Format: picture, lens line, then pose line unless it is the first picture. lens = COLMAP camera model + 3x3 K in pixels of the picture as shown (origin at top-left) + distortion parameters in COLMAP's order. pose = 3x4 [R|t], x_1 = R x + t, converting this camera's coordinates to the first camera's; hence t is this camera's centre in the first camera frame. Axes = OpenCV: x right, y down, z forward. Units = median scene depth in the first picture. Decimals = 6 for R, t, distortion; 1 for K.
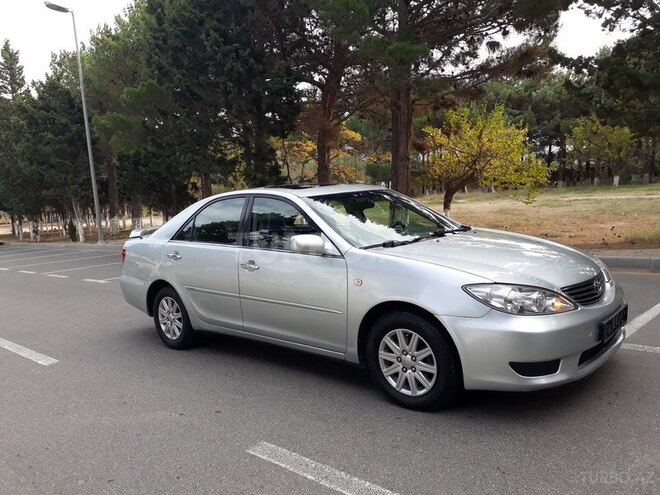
lens RADIAL K [[512.2, 0, 330.0], [0, 512.2, 247.5], [0, 0, 1]] dist [0.029139, -0.051448]
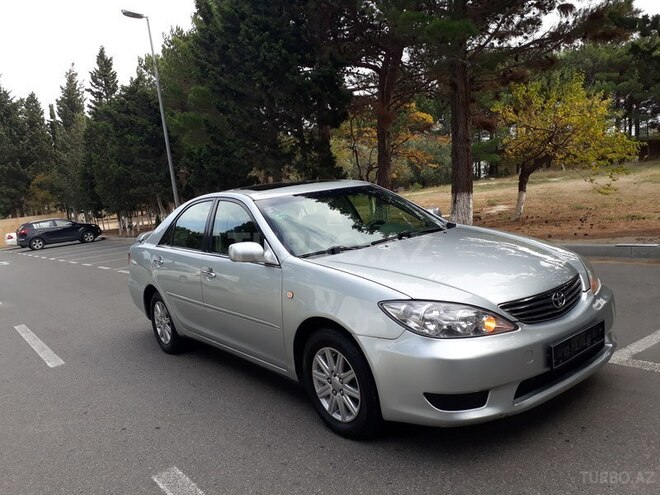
lens RADIAL K [[516.7, 0, 325.8], [0, 516.7, 243.4], [0, 0, 1]] dist [0.034548, -0.052350]
pose [[0.984005, -0.023871, -0.176536, 0.265589], [0.027091, 0.999507, 0.015853, -0.034728], [0.176071, -0.020382, 0.984166, 0.092788]]
